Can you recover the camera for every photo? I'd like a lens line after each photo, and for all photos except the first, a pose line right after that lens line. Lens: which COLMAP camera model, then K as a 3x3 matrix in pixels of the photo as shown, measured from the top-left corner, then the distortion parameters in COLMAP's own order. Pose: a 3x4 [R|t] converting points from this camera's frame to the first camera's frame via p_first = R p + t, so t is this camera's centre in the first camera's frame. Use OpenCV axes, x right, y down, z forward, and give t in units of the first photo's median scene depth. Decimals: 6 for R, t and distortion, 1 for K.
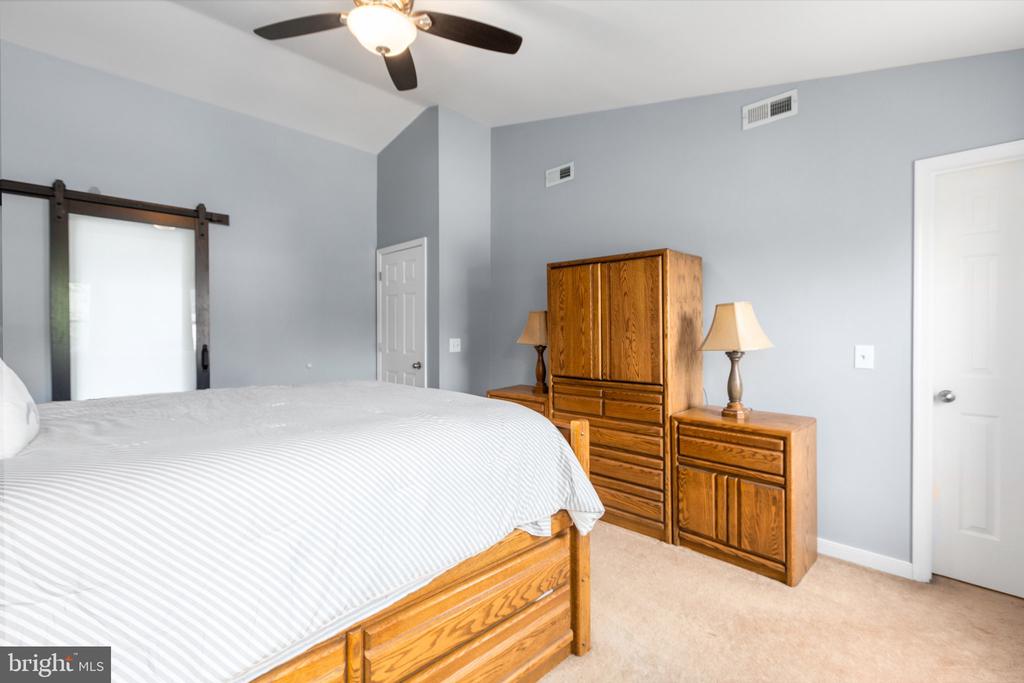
lens RADIAL K [[463.7, 0, 512.0], [0, 463.7, 335.6], [0, 0, 1]] dist [0.001375, 0.000541]
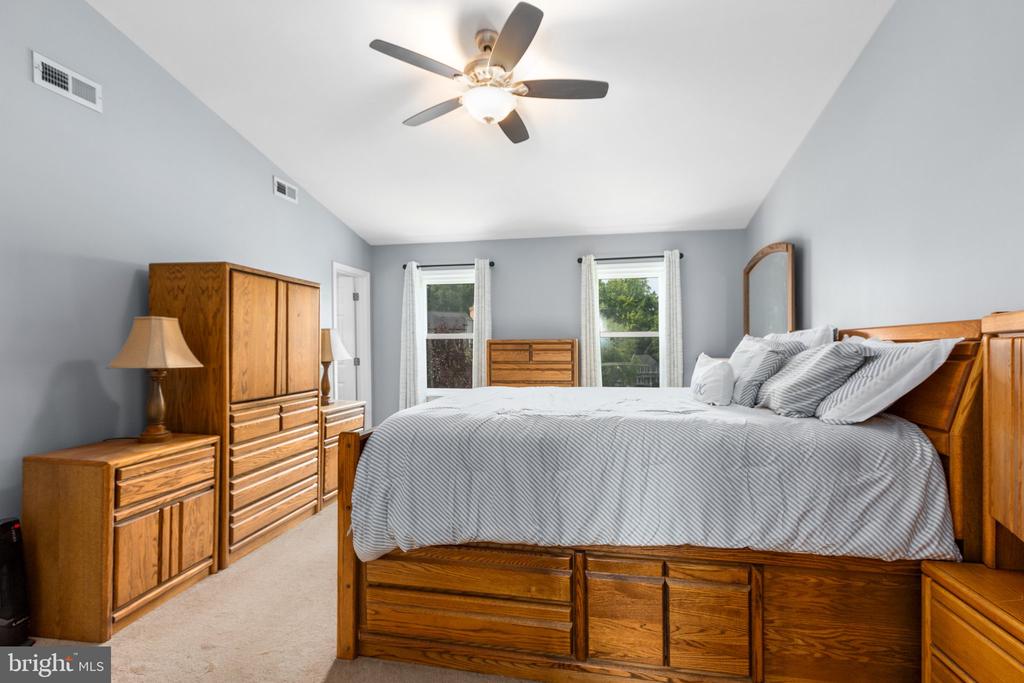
lens RADIAL K [[463.7, 0, 512.7], [0, 463.7, 344.5], [0, 0, 1]] dist [0.001375, 0.000541]
pose [[-0.556418, 0.003097, 0.830897, -0.923688], [0.015106, 0.999865, 0.006389, -0.014312], [-0.830765, 0.016106, -0.556390, 1.130008]]
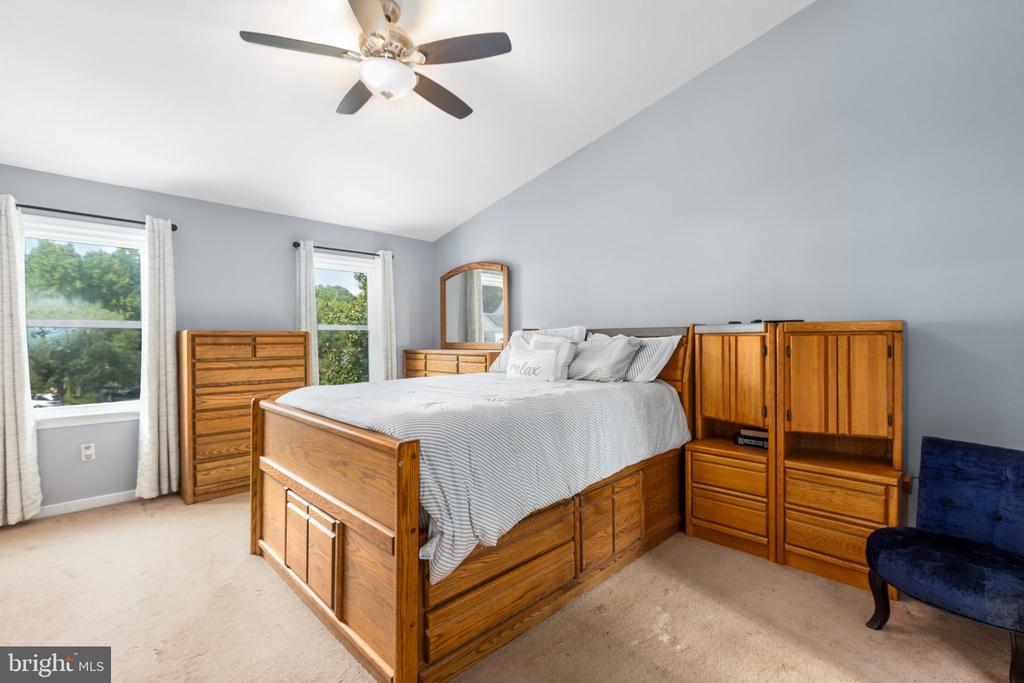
lens RADIAL K [[463.7, 0, 513.7], [0, 463.7, 336.4], [0, 0, 1]] dist [0.001375, 0.000541]
pose [[-0.999996, -0.000551, -0.002868, 0.121496], [-0.000579, 0.999952, 0.009807, -0.023344], [0.002862, 0.009809, -0.999948, 1.843984]]
